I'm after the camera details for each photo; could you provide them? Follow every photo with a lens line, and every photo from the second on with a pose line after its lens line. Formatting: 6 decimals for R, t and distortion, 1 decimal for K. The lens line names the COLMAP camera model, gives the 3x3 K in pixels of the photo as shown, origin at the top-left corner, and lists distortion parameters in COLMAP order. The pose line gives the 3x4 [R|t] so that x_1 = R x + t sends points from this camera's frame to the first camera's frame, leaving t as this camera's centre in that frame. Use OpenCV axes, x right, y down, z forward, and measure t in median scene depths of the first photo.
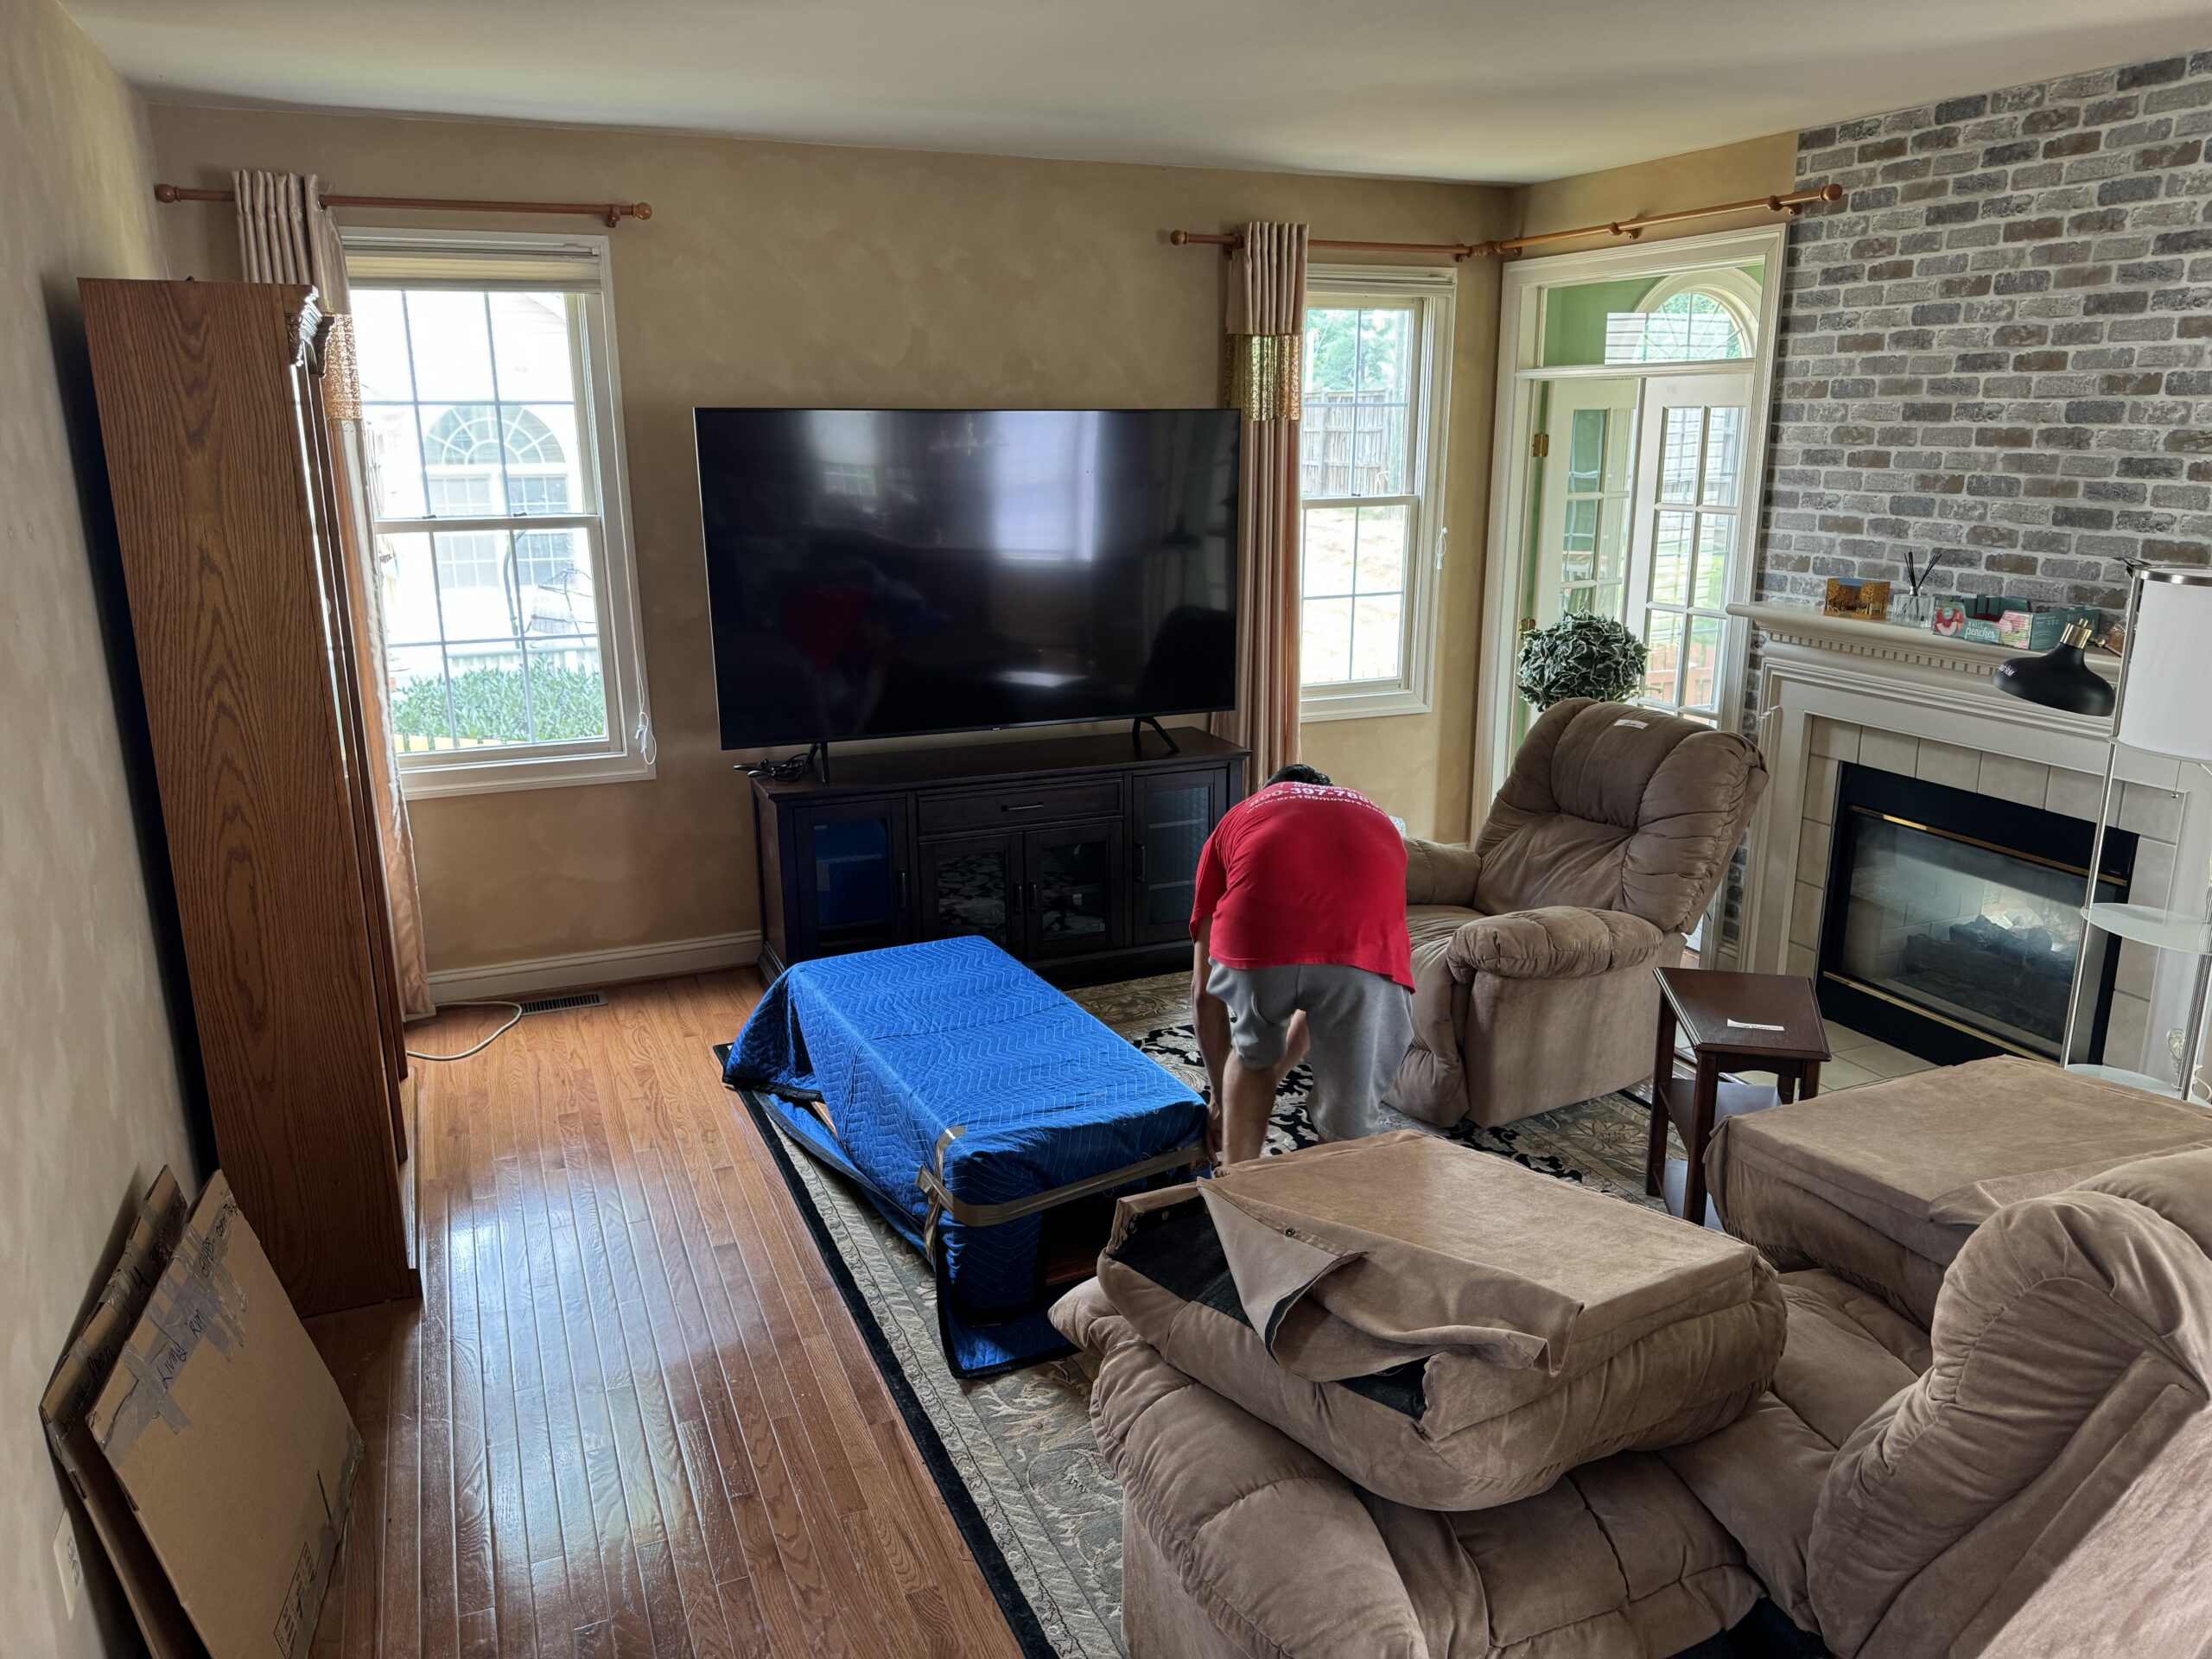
lens RADIAL K [[1569.4, 0, 1116.0], [0, 1569.4, 836.0], [0, 0, 1]] dist [0.015709, -0.020844]
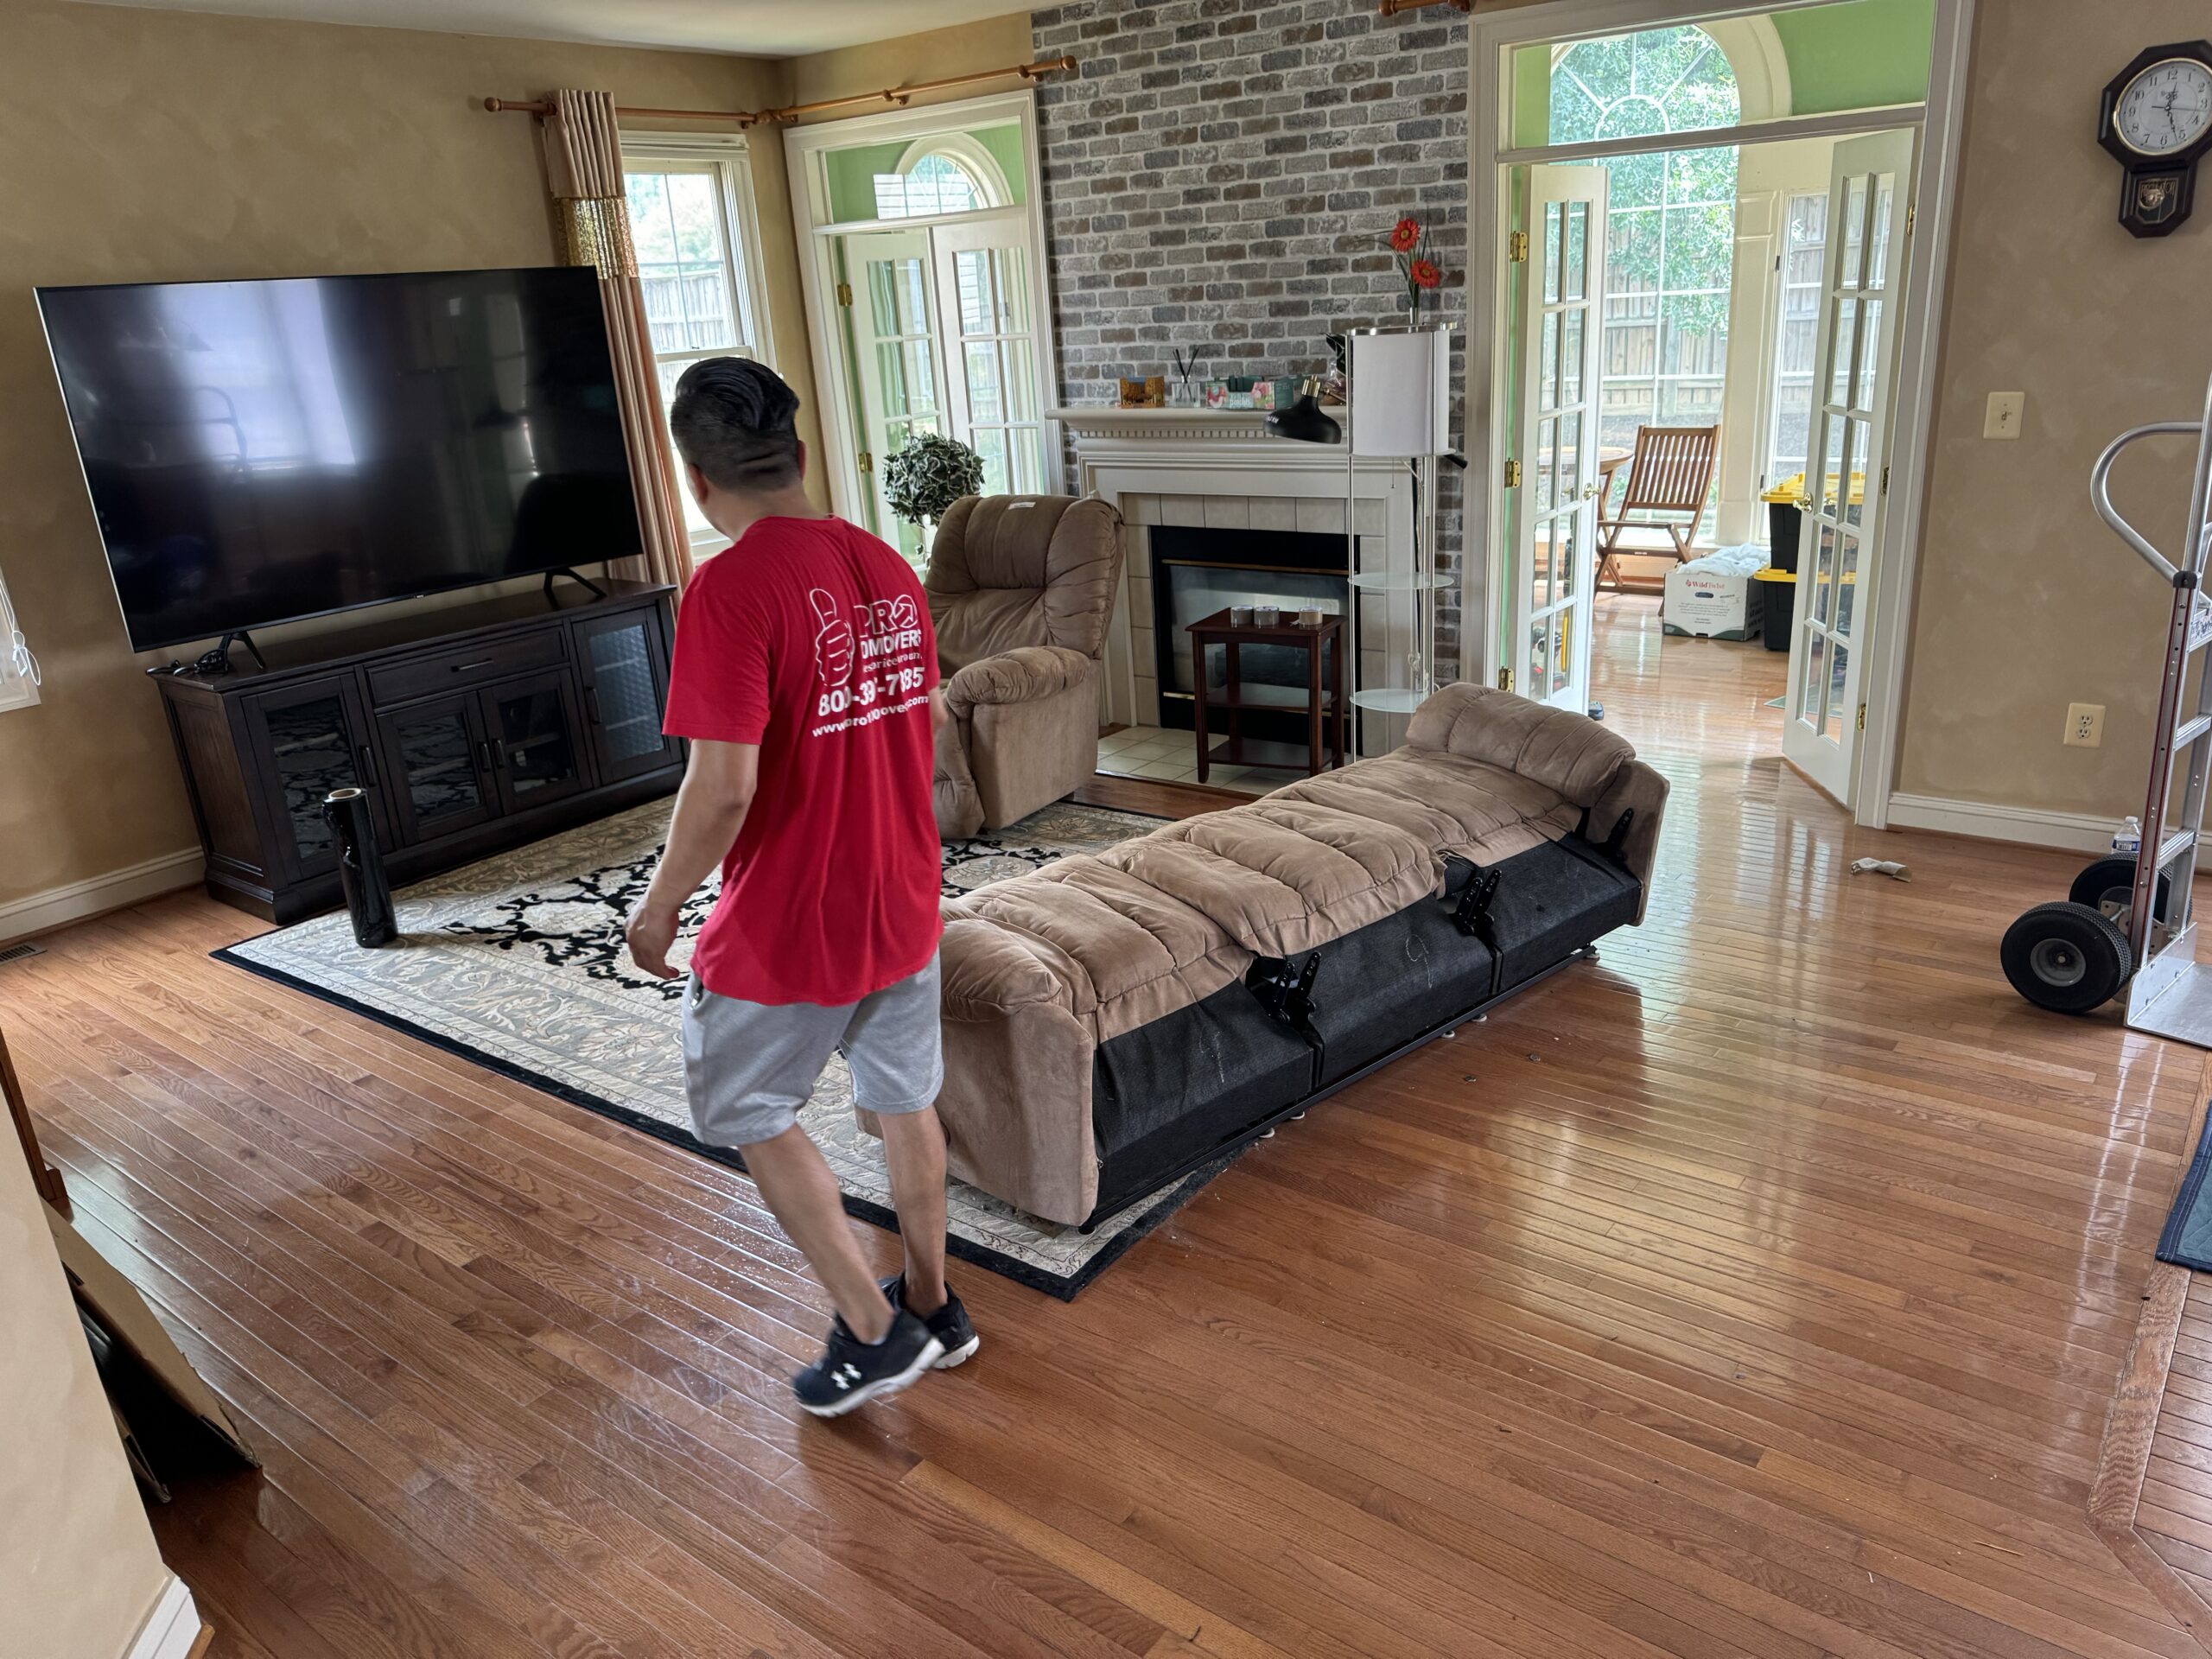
lens RADIAL K [[1569.4, 0, 1115.1], [0, 1569.4, 852.8], [0, 0, 1]] dist [0.015709, -0.020844]
pose [[0.869942, -0.214007, 0.444300, -0.191442], [0.183413, 0.976711, 0.111331, 0.067661], [-0.457778, -0.015361, 0.888934, -0.128952]]
